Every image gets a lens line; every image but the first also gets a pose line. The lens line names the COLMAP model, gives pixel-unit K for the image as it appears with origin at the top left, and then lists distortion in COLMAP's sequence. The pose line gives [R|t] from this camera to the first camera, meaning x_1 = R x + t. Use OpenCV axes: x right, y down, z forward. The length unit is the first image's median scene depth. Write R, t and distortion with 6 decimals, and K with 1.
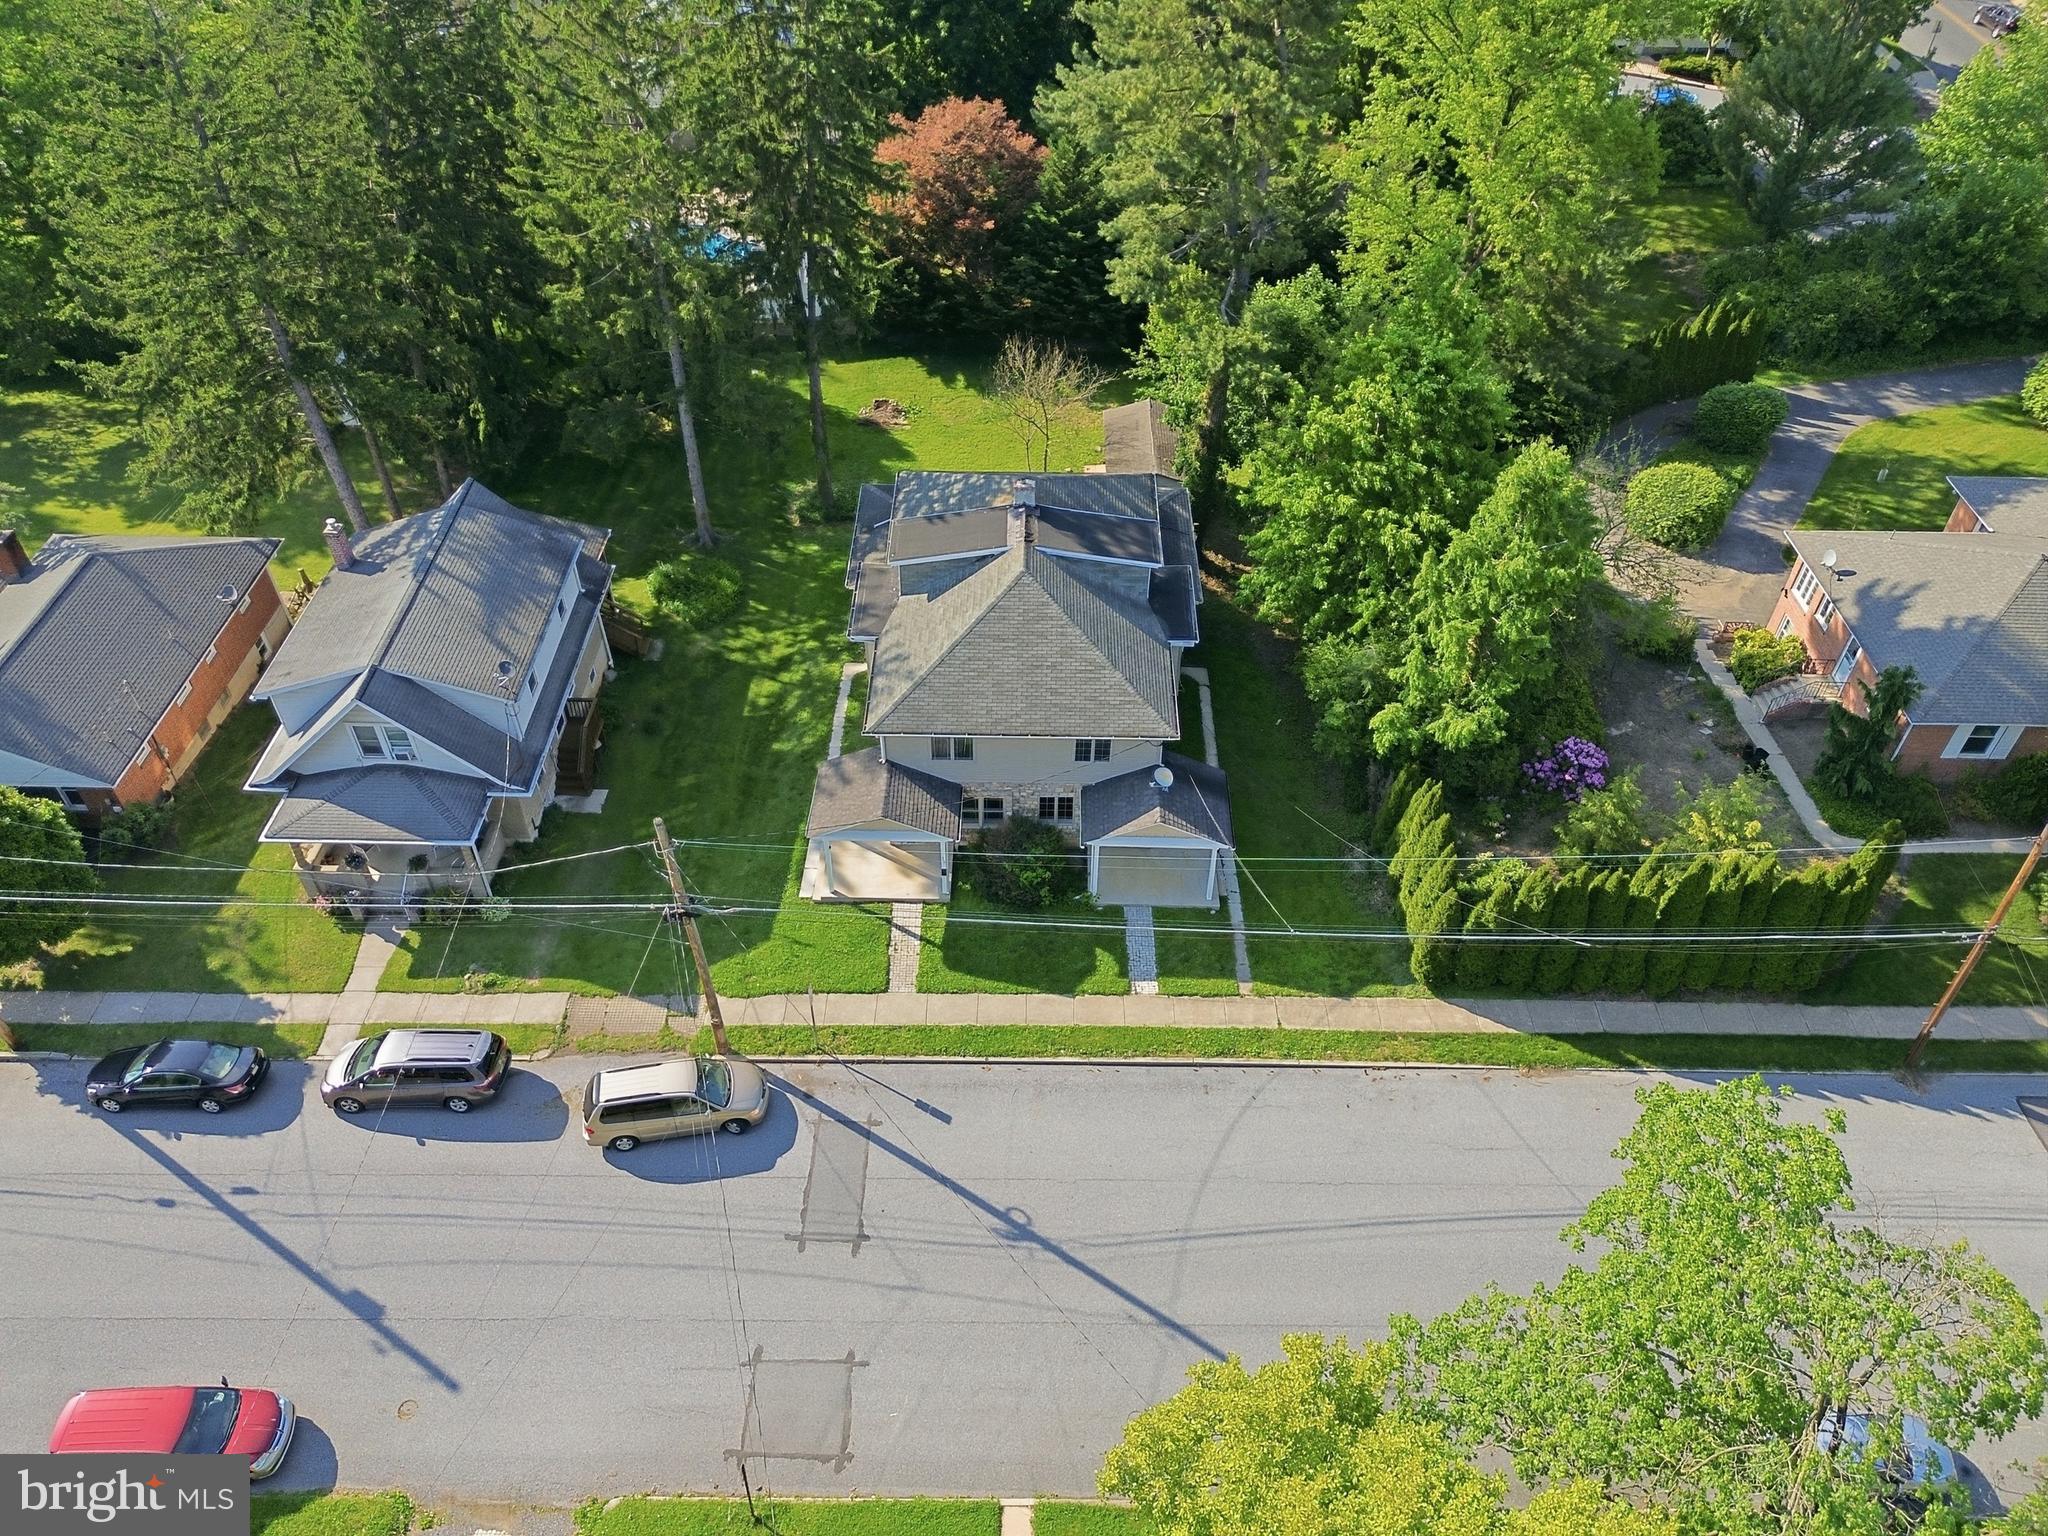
lens RADIAL K [[1451.3, 0, 1024.0], [0, 1451.3, 768.0], [0, 0, 1]] dist [0.056796, -0.045307]
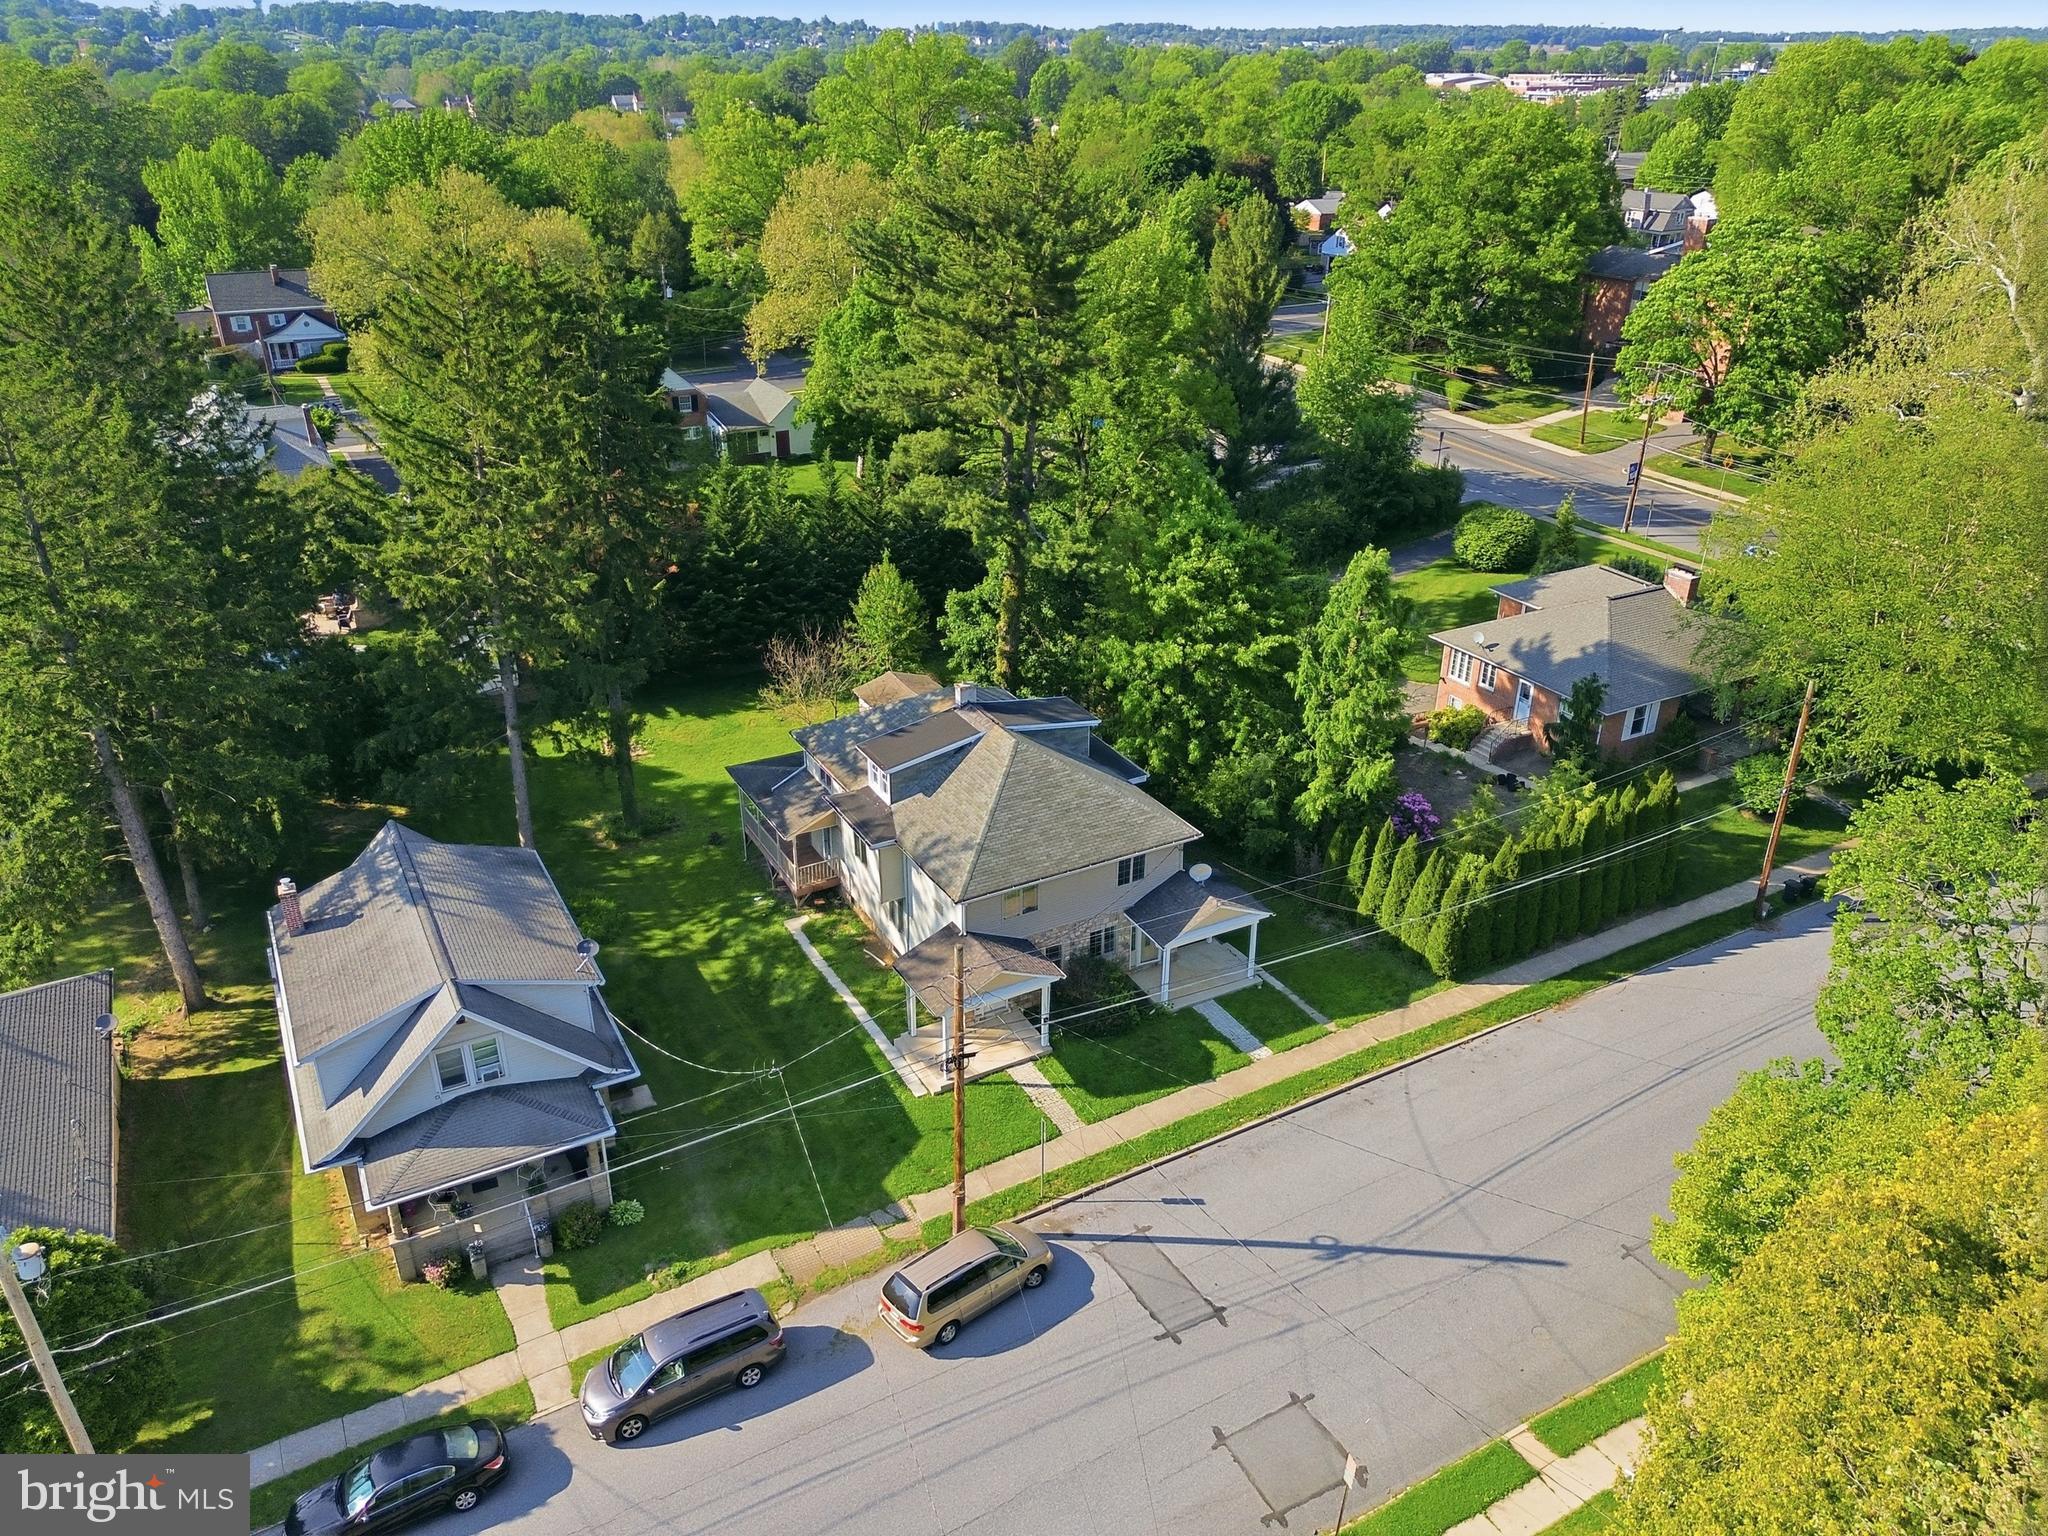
lens RADIAL K [[1451.3, 0, 1024.0], [0, 1451.3, 768.0], [0, 0, 1]] dist [0.056796, -0.045307]
pose [[0.870259, -0.222317, 0.439573, -0.493307], [0.336978, 0.919574, -0.202063, 0.111096], [-0.359298, 0.323974, 0.875183, 0.027479]]
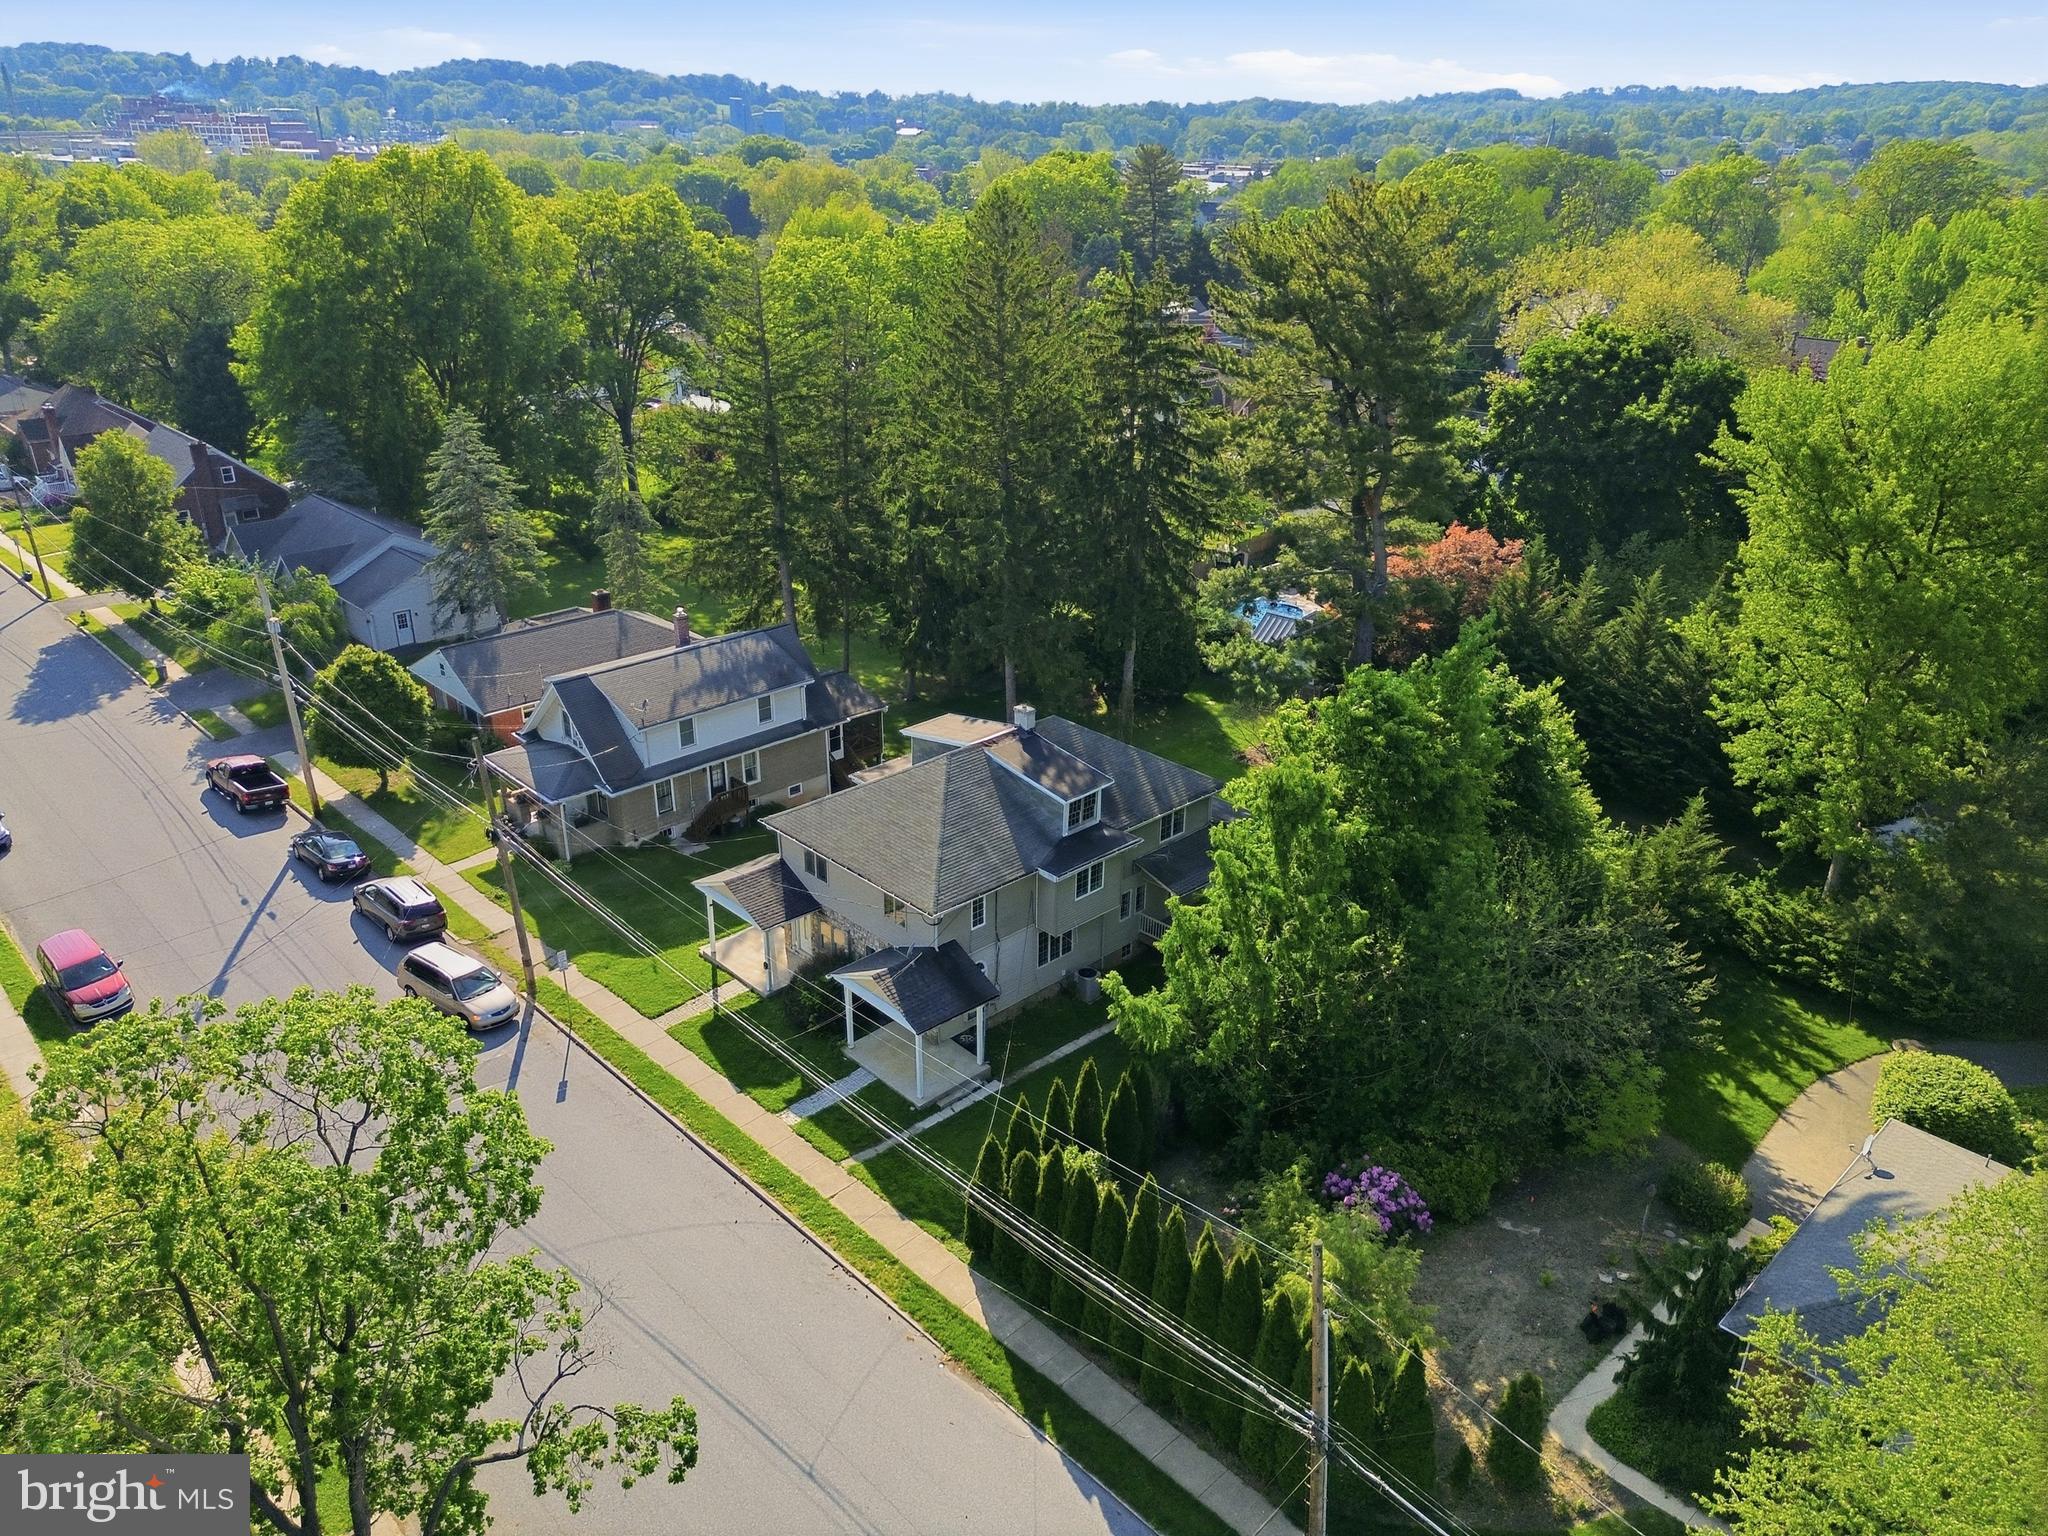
lens RADIAL K [[1476.2, 0, 1024.0], [0, 1476.2, 768.0], [0, 0, 1]] dist [0.039256, -0.001316]
pose [[0.697467, 0.288535, -0.655962, 0.789543], [-0.492449, 0.857971, -0.146216, 0.009847], [0.520608, 0.425009, 0.740496, 0.196808]]
